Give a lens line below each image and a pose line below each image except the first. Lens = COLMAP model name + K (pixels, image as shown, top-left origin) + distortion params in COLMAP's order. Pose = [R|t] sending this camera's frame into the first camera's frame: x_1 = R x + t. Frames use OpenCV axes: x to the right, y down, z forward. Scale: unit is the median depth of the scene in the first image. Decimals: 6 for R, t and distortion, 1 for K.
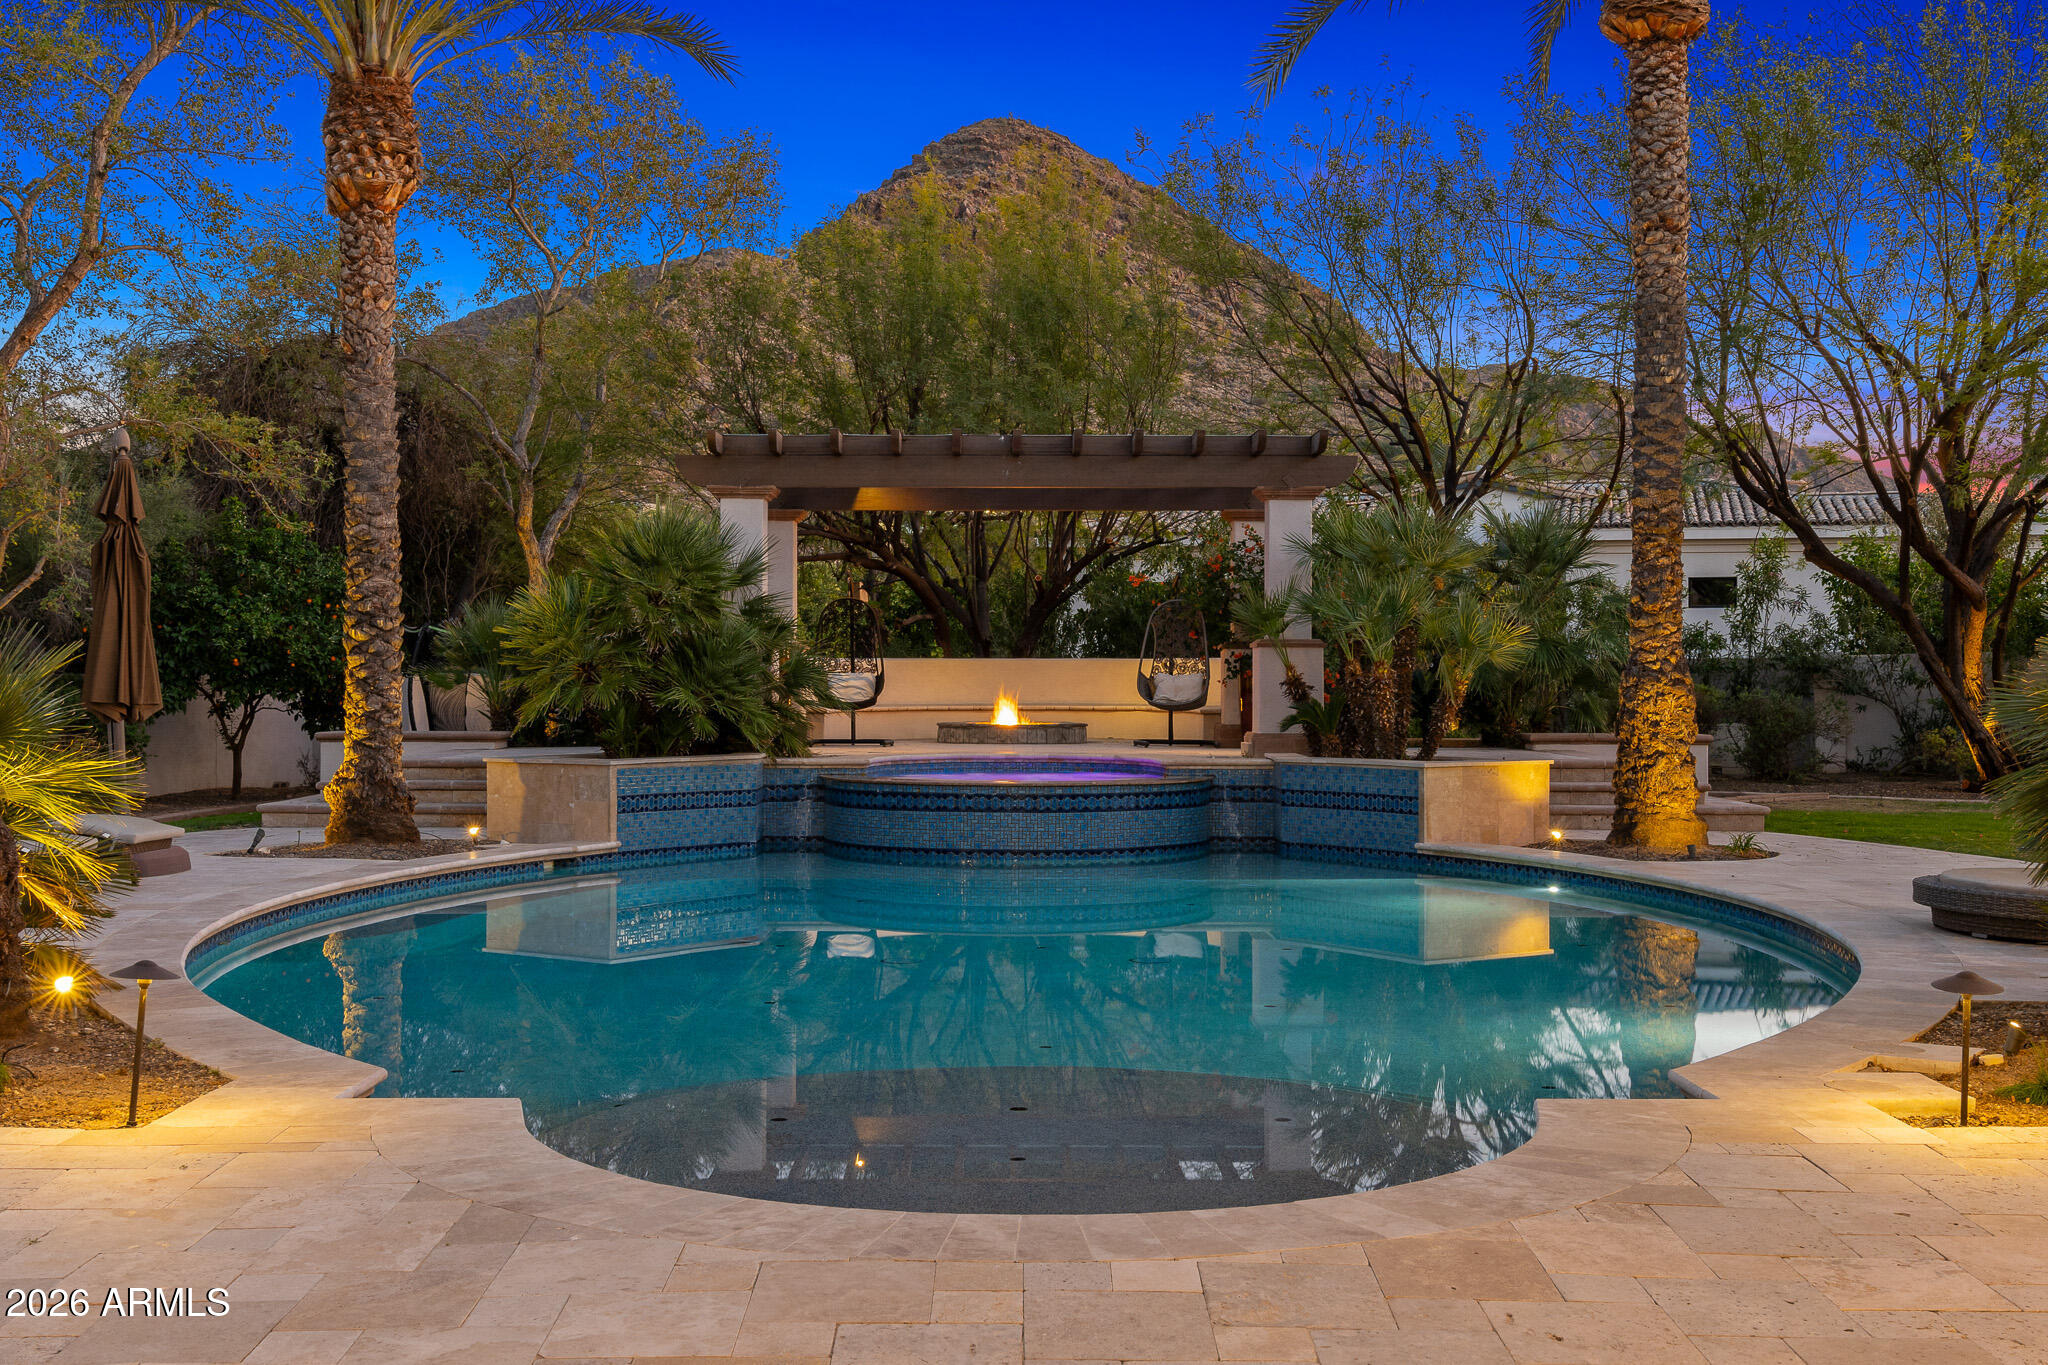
lens RADIAL K [[2262.5, 0, 1024.2], [0, 2262.5, 686.4], [0, 0, 1]] dist [-0.013654, 0.000000]
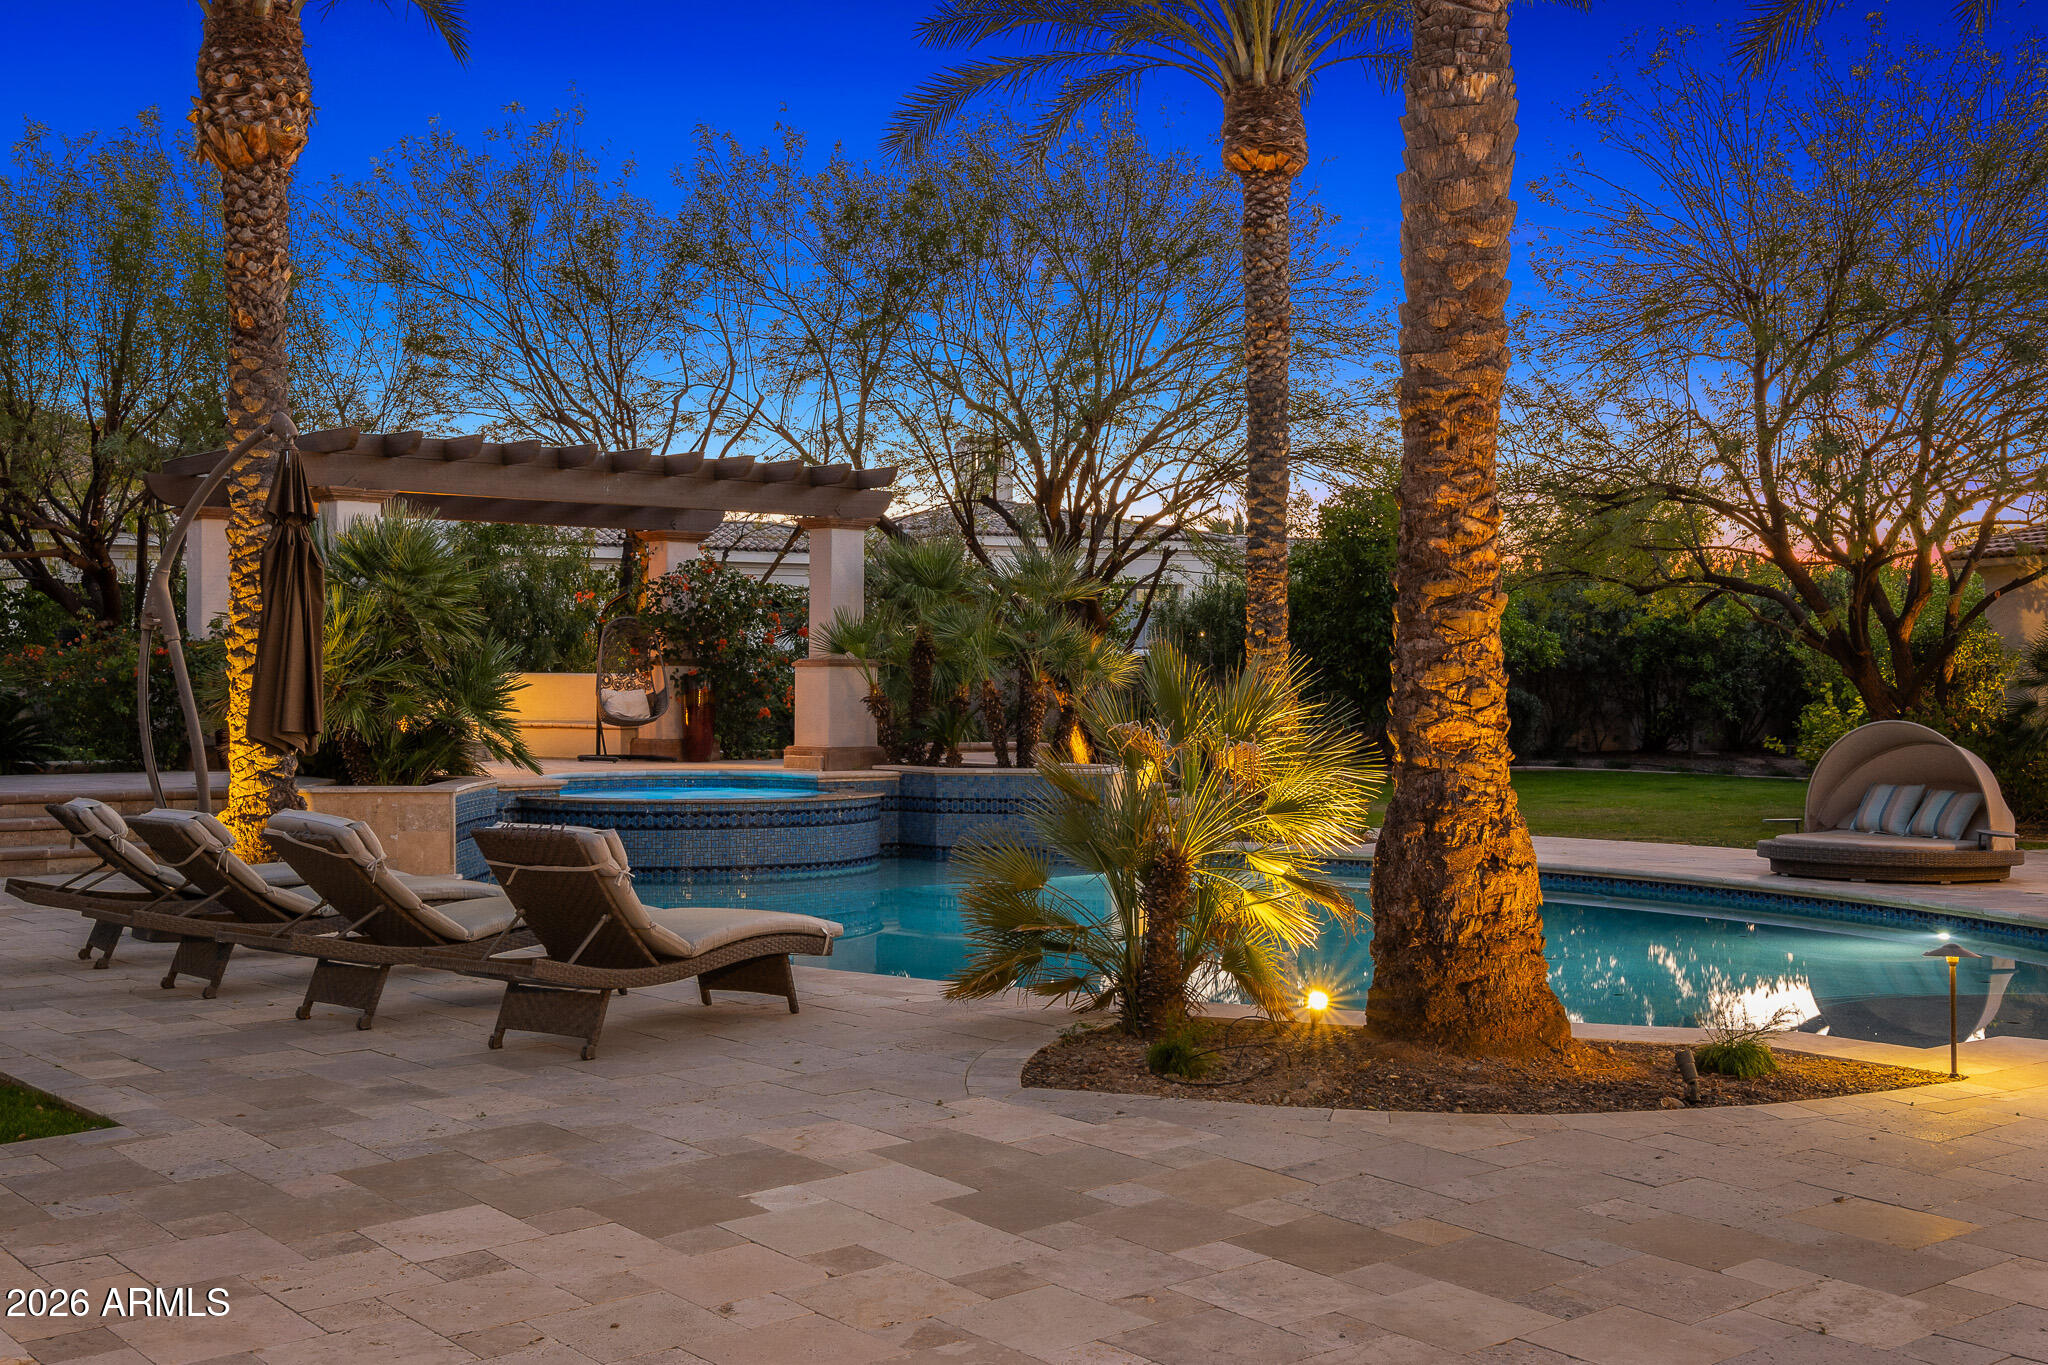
lens RADIAL K [[2325.5, 0, 1024.8], [0, 2325.5, 680.9], [0, 0, 1]] dist [0.013729, 0.000000]
pose [[0.776638, 0.002675, 0.629942, -0.591846], [-0.000411, 0.999993, -0.003740, -0.007322], [-0.629947, 0.002646, 0.776634, 0.106419]]
